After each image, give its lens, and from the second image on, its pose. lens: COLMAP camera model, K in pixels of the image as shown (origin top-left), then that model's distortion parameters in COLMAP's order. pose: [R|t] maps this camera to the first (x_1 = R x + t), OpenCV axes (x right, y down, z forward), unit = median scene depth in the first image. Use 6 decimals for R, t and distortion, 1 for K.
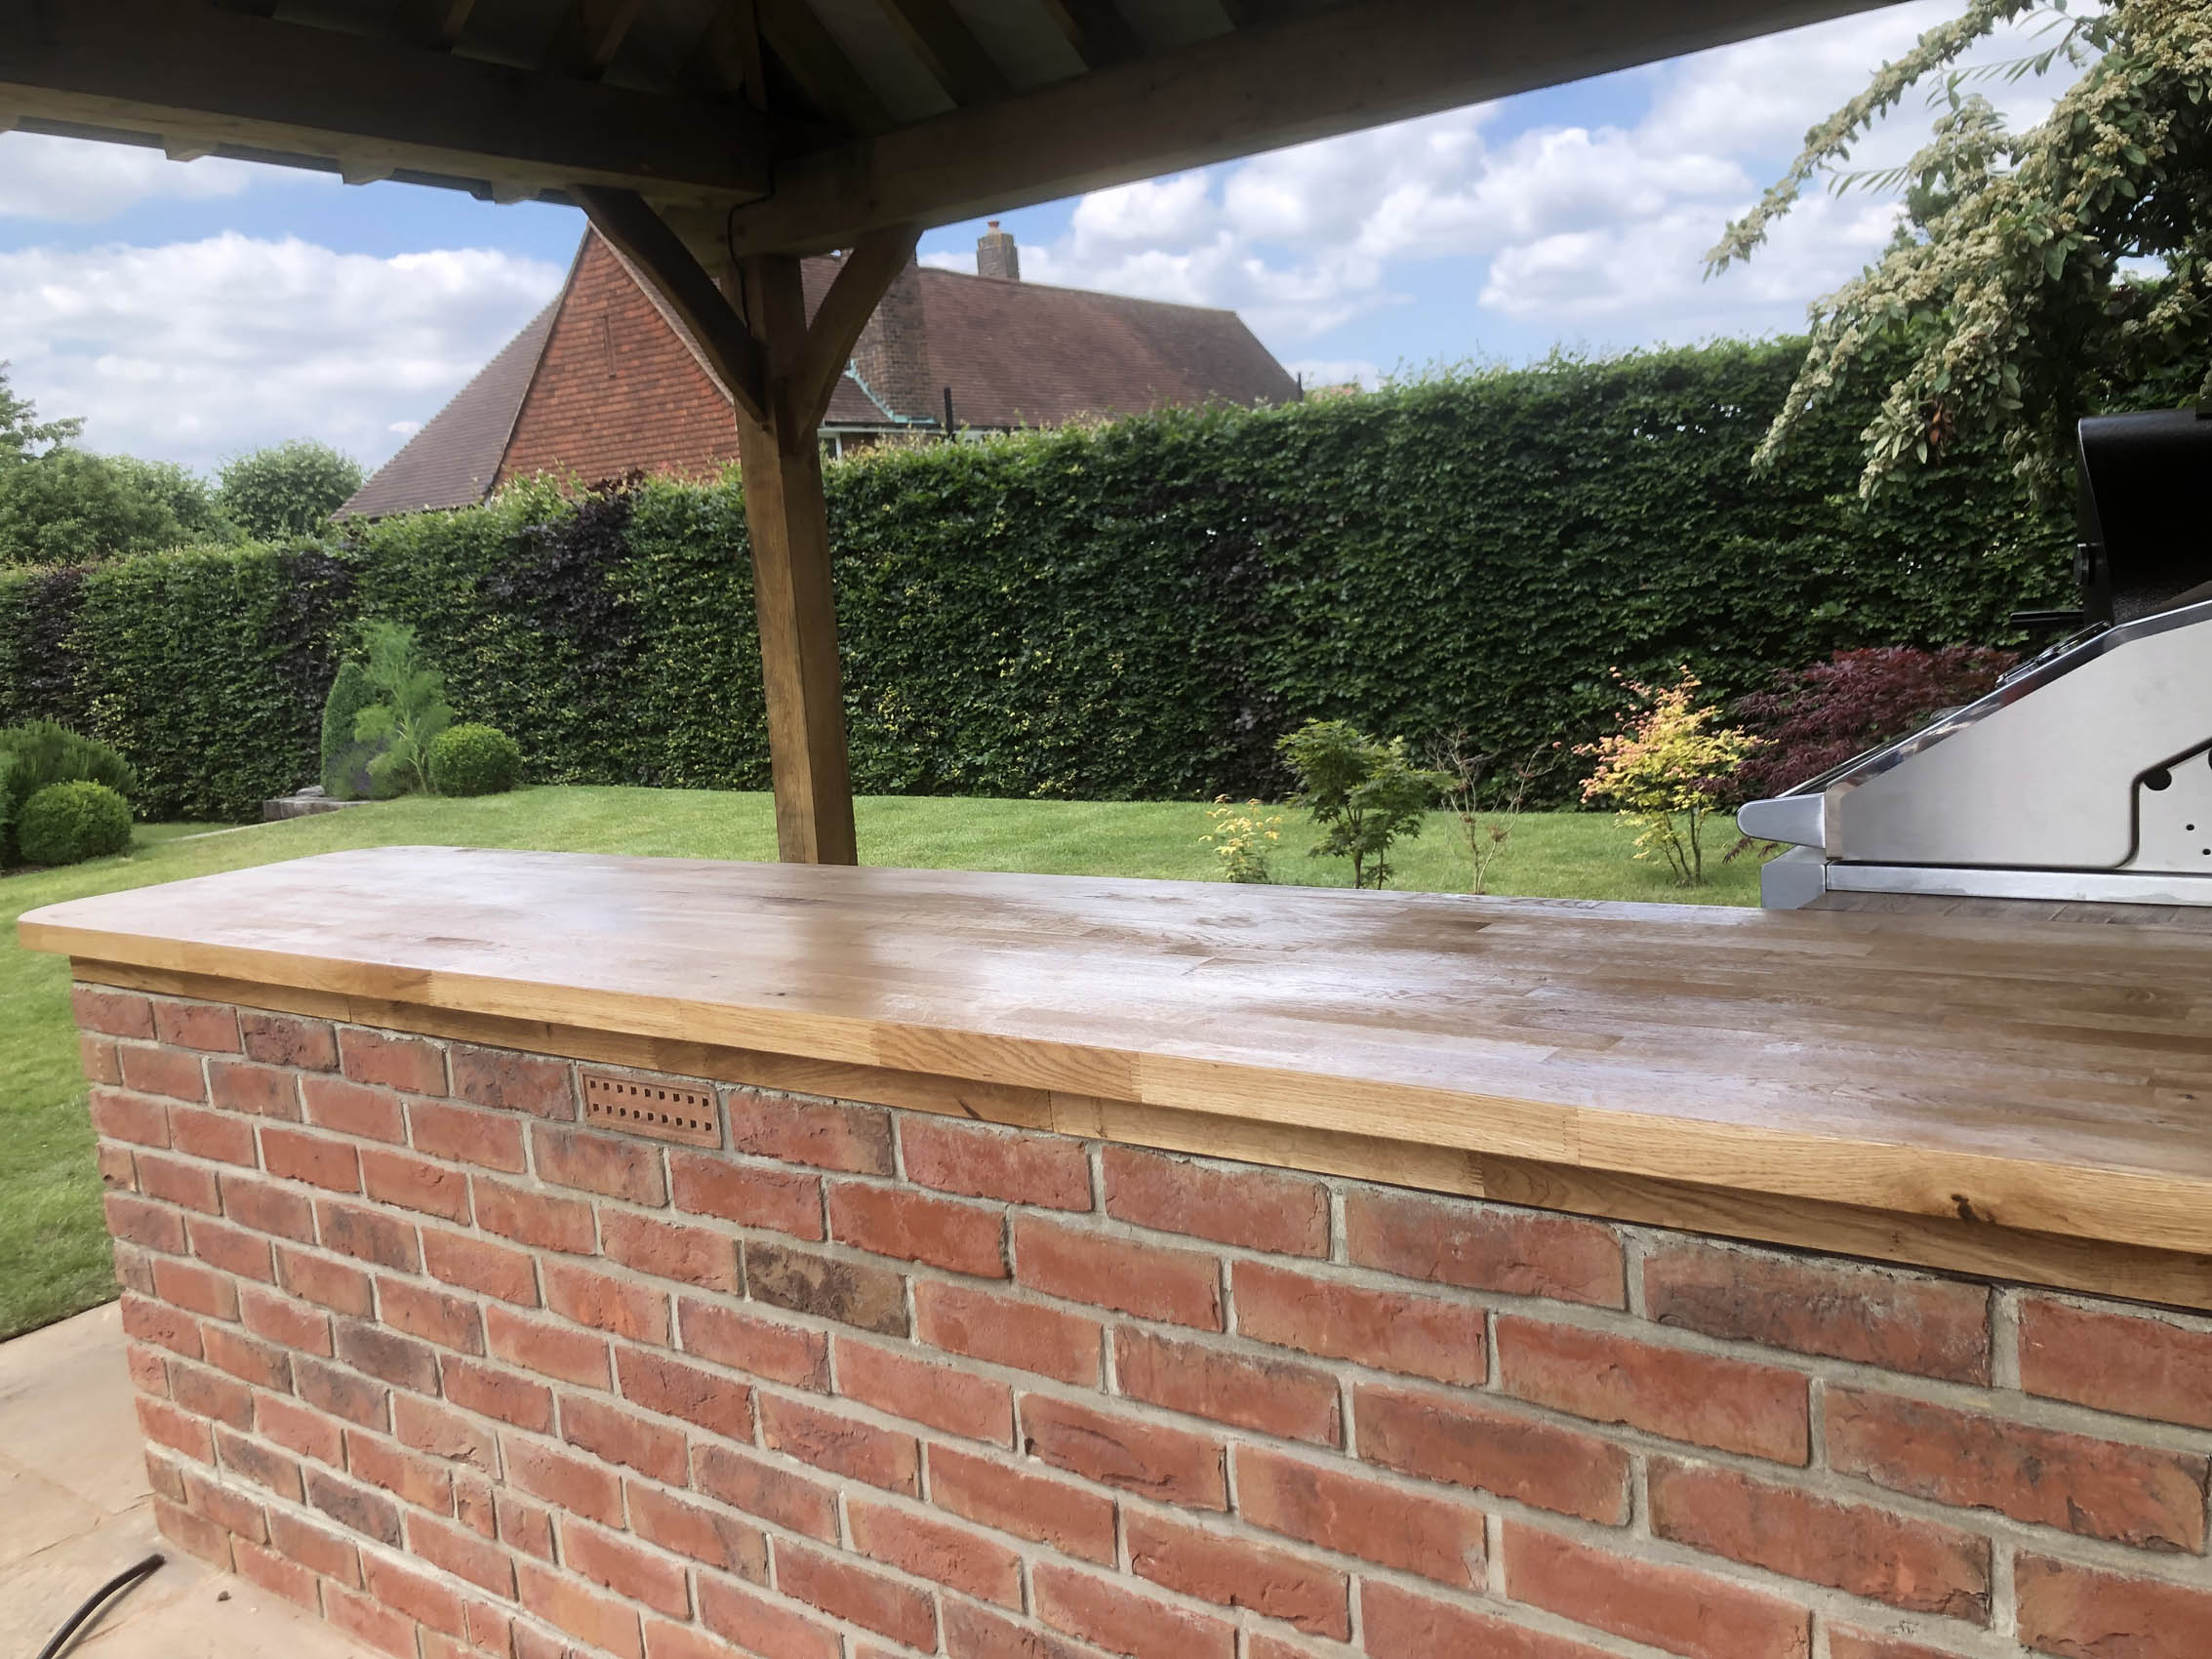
lens RADIAL K [[1824.0, 0, 1083.4], [0, 1824.0, 809.6], [0, 0, 1]] dist [0.043435, -0.058006]
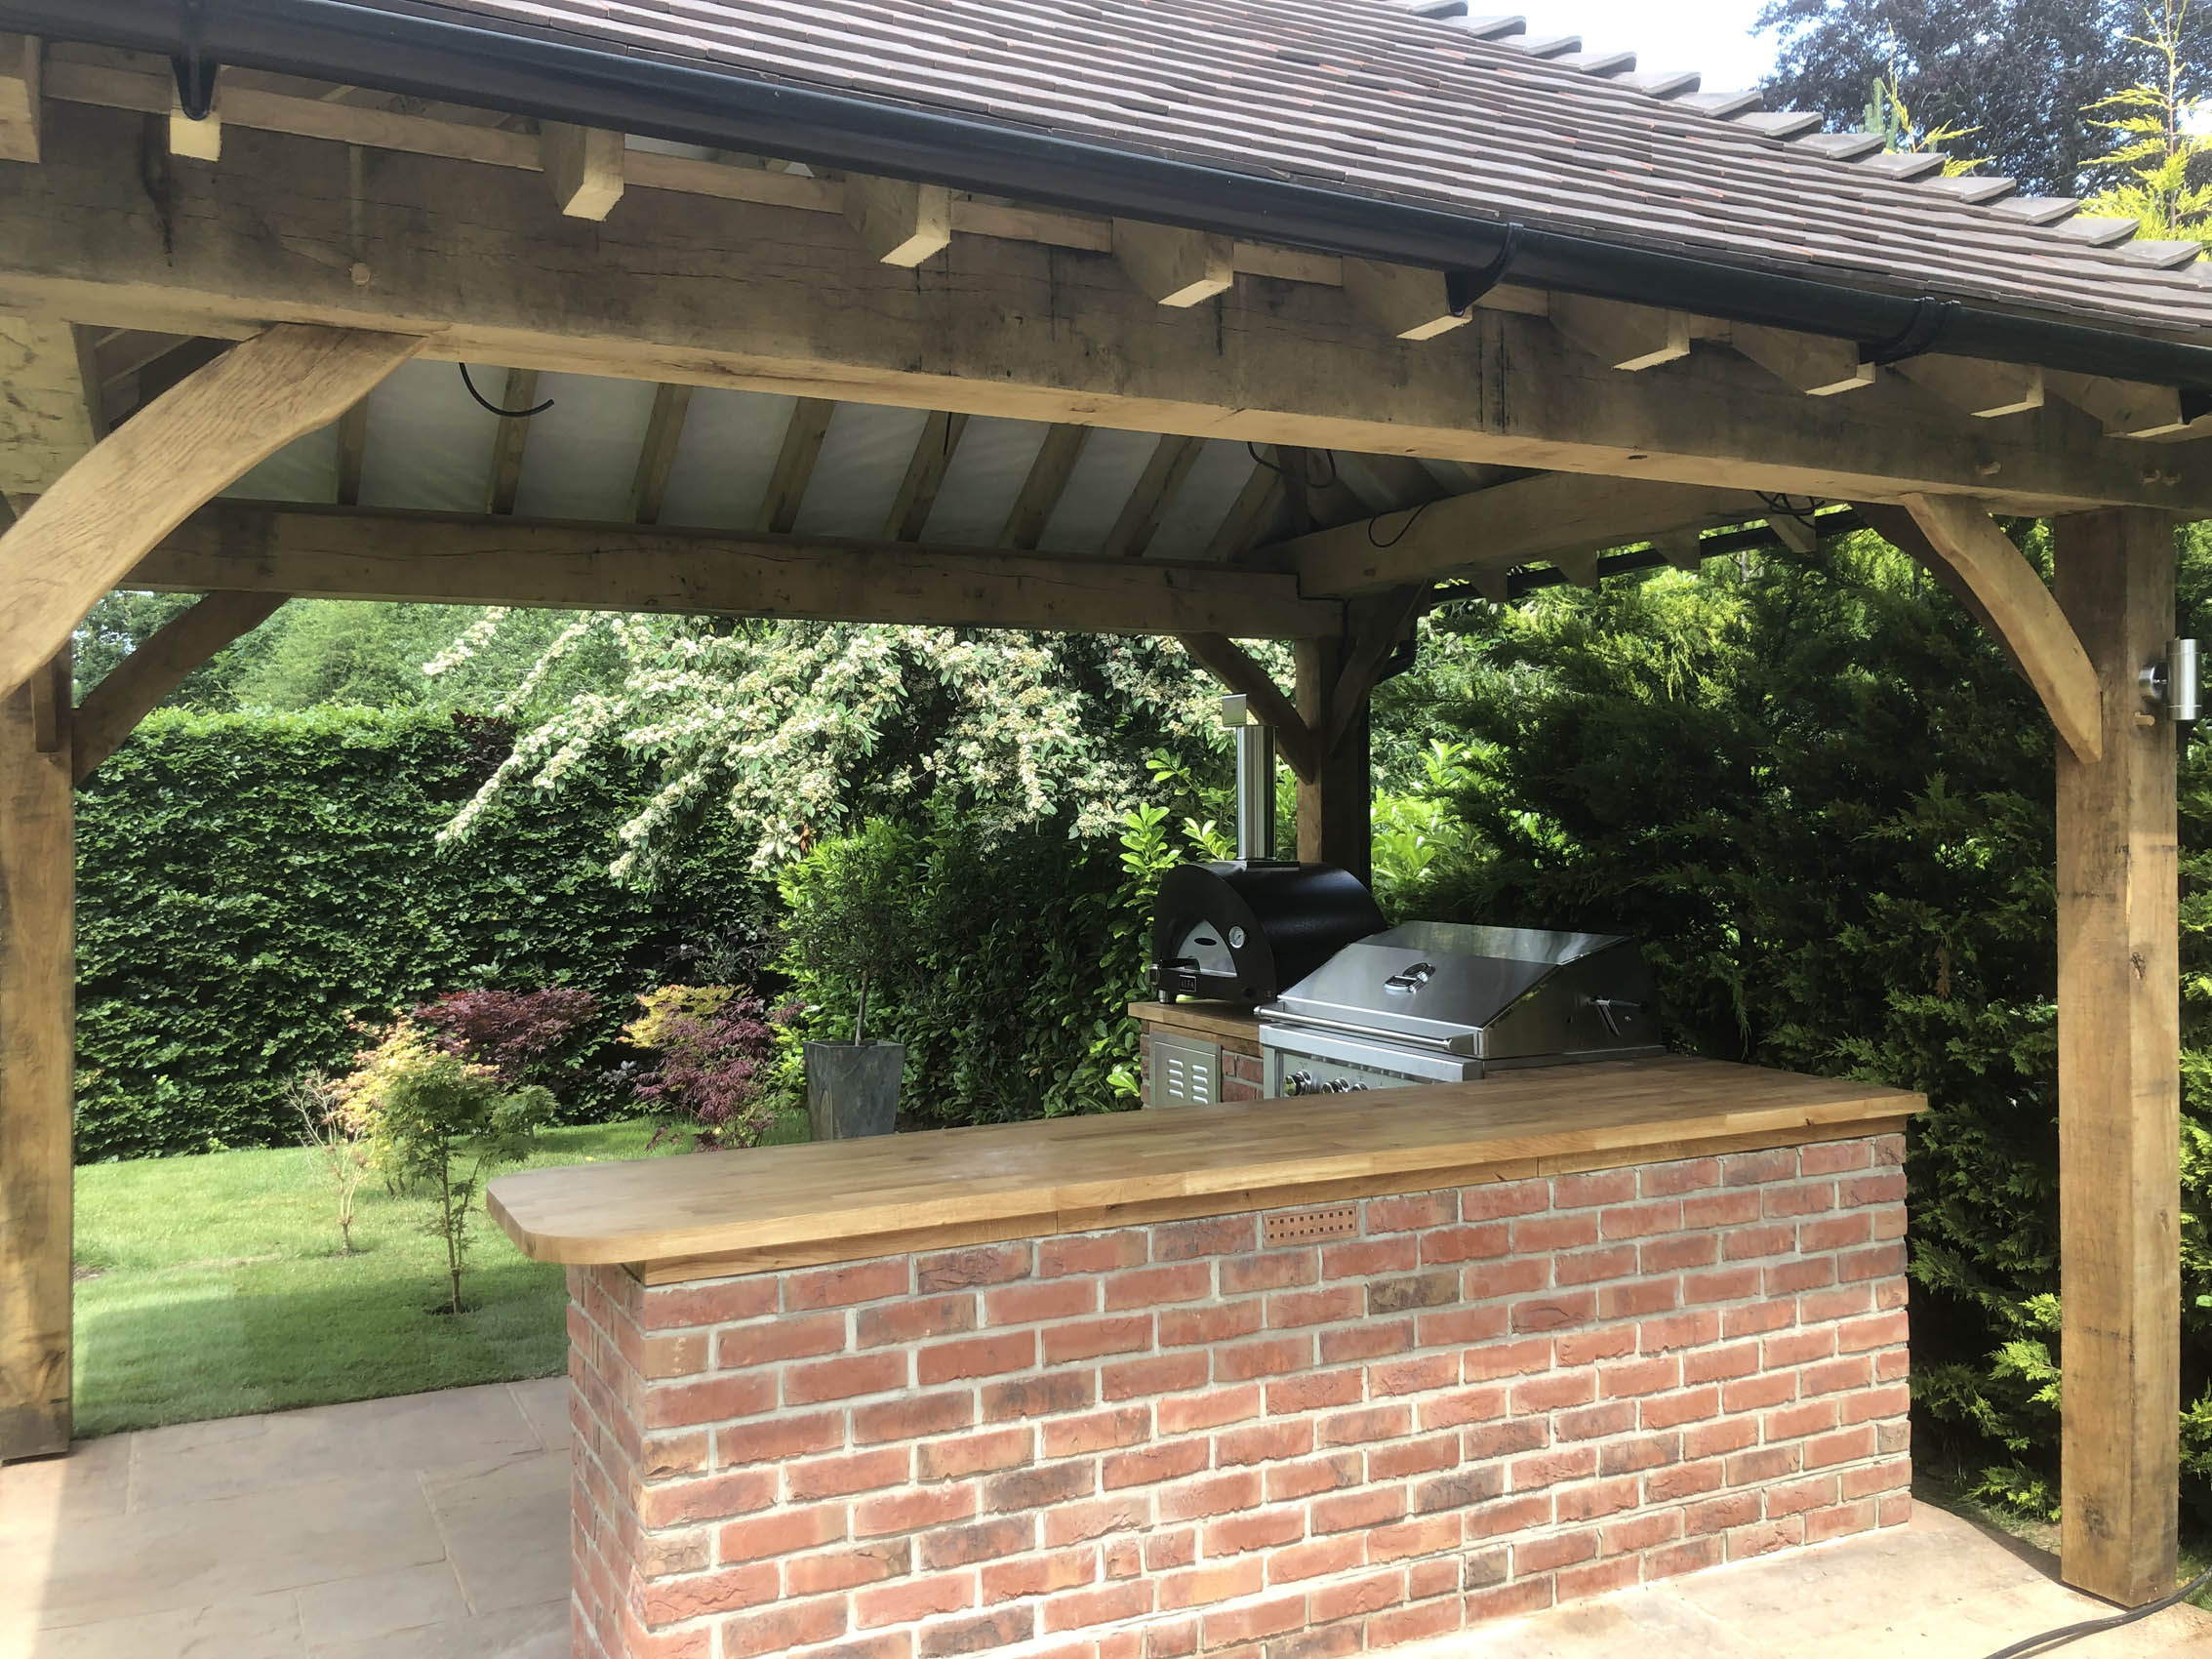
lens RADIAL K [[1824.0, 0, 1083.4], [0, 1824.0, 809.6], [0, 0, 1]] dist [0.043435, -0.058006]
pose [[0.448026, 0.076842, 0.890712, -0.386739], [0.094917, 0.986580, -0.132856, -0.004921], [-0.888968, 0.144066, 0.434719, 0.068834]]
